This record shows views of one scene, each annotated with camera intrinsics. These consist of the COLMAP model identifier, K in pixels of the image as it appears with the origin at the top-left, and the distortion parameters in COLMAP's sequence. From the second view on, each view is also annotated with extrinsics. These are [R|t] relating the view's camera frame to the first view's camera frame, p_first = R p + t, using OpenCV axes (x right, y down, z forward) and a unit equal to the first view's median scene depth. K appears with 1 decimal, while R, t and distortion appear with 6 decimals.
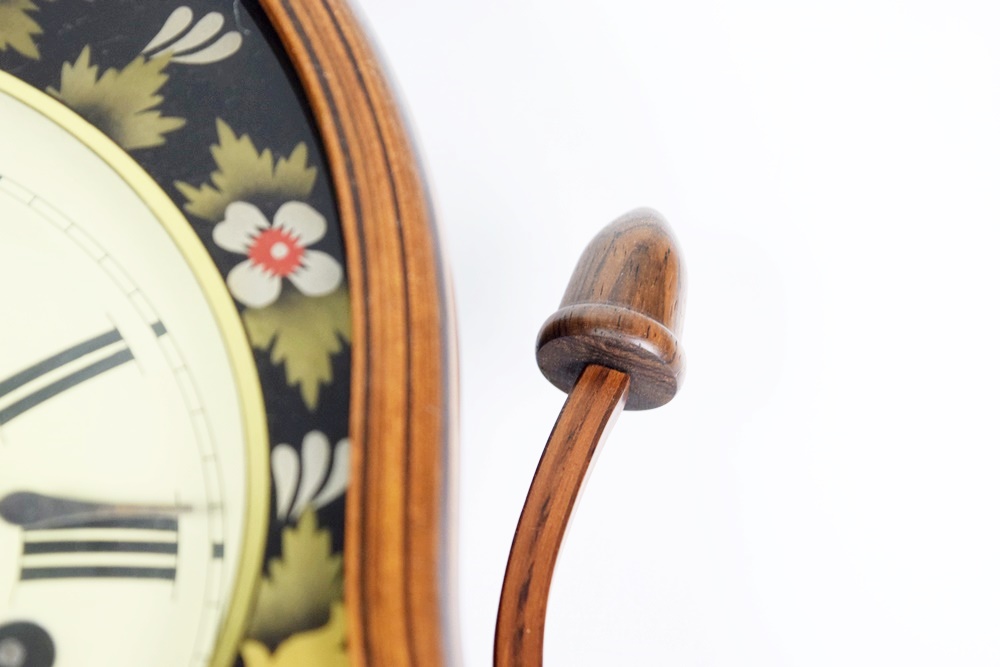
lens RADIAL K [[2234.0, 0, 500.0], [0, 2234.0, 333.5], [0, 0, 1]] dist [0.058403, 0.189777]
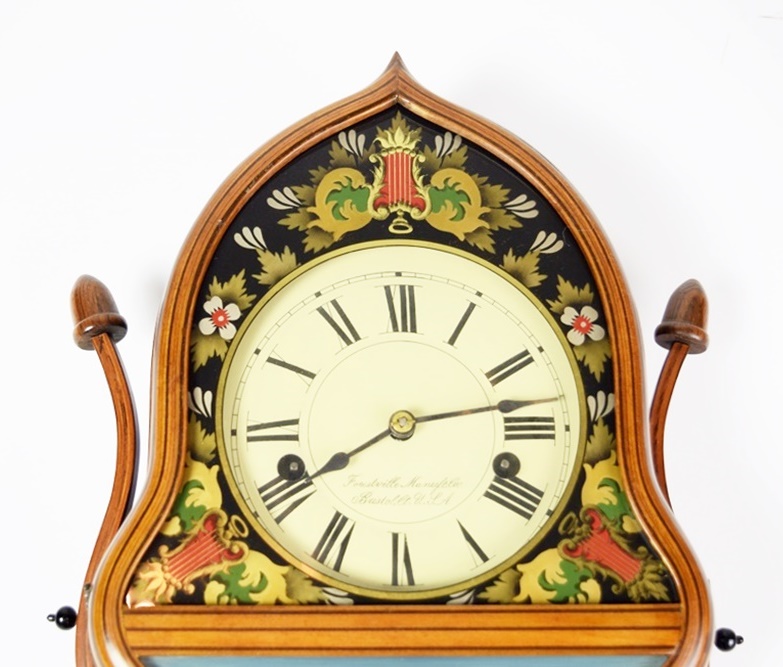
lens RADIAL K [[1229.8, 0, 391.5], [0, 1229.8, 333.5], [0, 0, 1]] dist [-0.033768, -0.111525]
pose [[0.997506, -0.003820, -0.070482, -0.231901], [0.016187, 0.984303, 0.175741, -0.307202], [0.068705, -0.176443, 0.981910, -0.592548]]
